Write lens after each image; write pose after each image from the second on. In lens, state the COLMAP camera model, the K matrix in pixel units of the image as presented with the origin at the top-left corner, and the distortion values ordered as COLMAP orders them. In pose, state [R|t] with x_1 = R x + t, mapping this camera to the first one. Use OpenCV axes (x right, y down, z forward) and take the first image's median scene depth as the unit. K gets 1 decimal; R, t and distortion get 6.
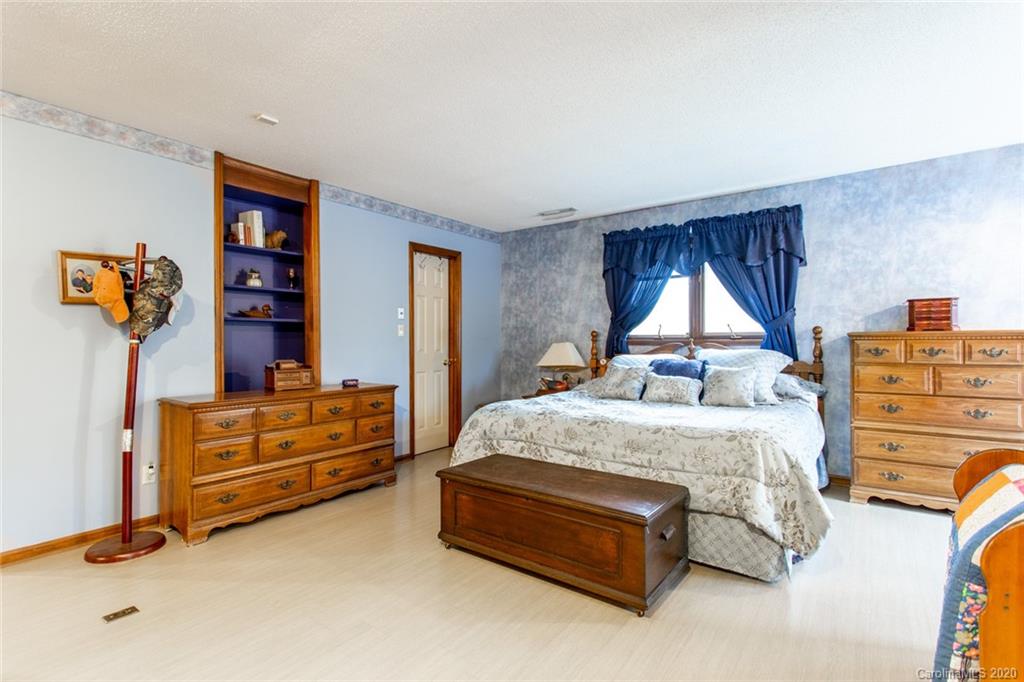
lens RADIAL K [[494.7, 0, 497.1], [0, 494.7, 338.5], [0, 0, 1]] dist [0.000178, 0.002793]
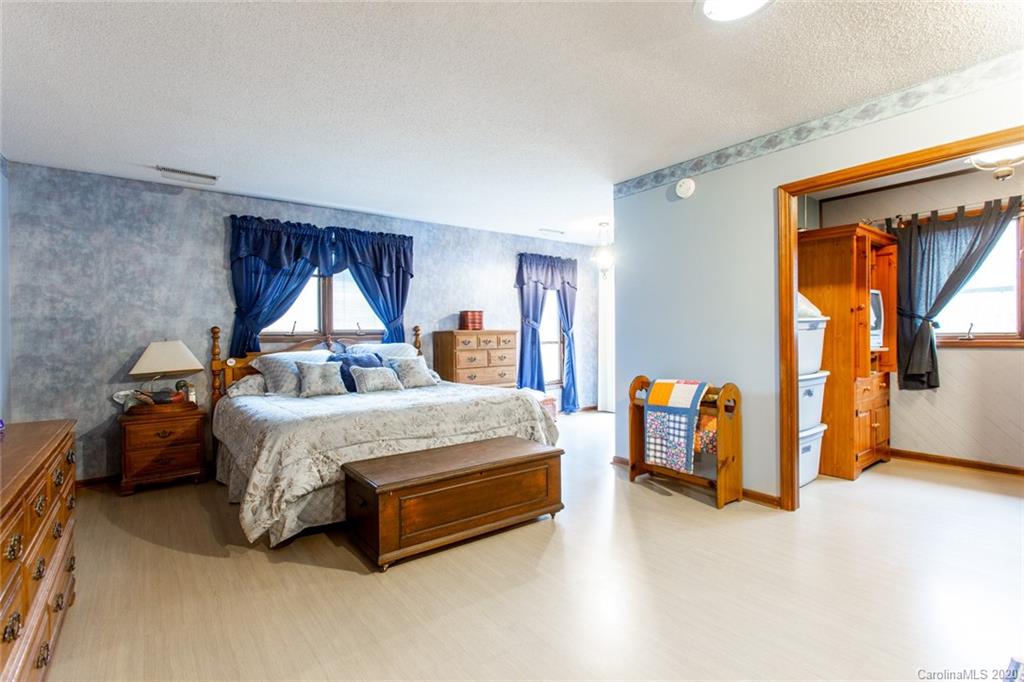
lens RADIAL K [[494.7, 0, 504.4], [0, 494.7, 335.1], [0, 0, 1]] dist [0.000178, 0.002793]
pose [[0.257567, -0.001792, 0.966259, -0.643721], [0.005854, 0.999983, 0.000294, 0.002737], [-0.966243, 0.005581, 0.257573, 0.403707]]
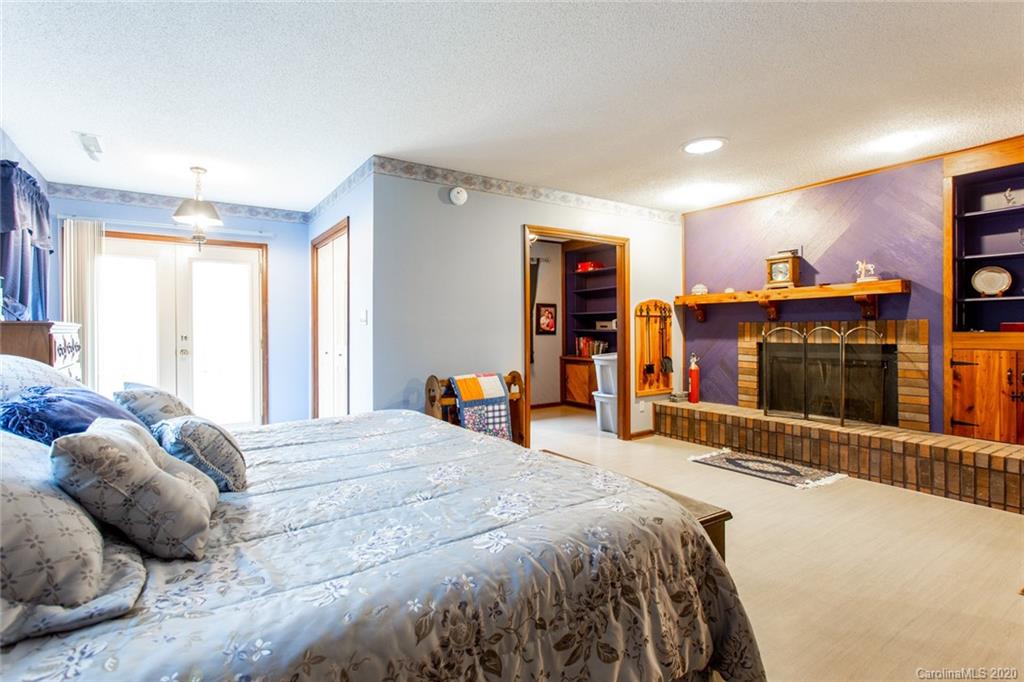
lens RADIAL K [[494.7, 0, 510.6], [0, 494.7, 338.9], [0, 0, 1]] dist [0.000178, 0.002793]
pose [[-0.952946, 0.014424, 0.302798, -0.026762], [0.014069, 0.999895, -0.003355, 0.022141], [-0.302815, 0.001063, -0.953049, 1.269547]]
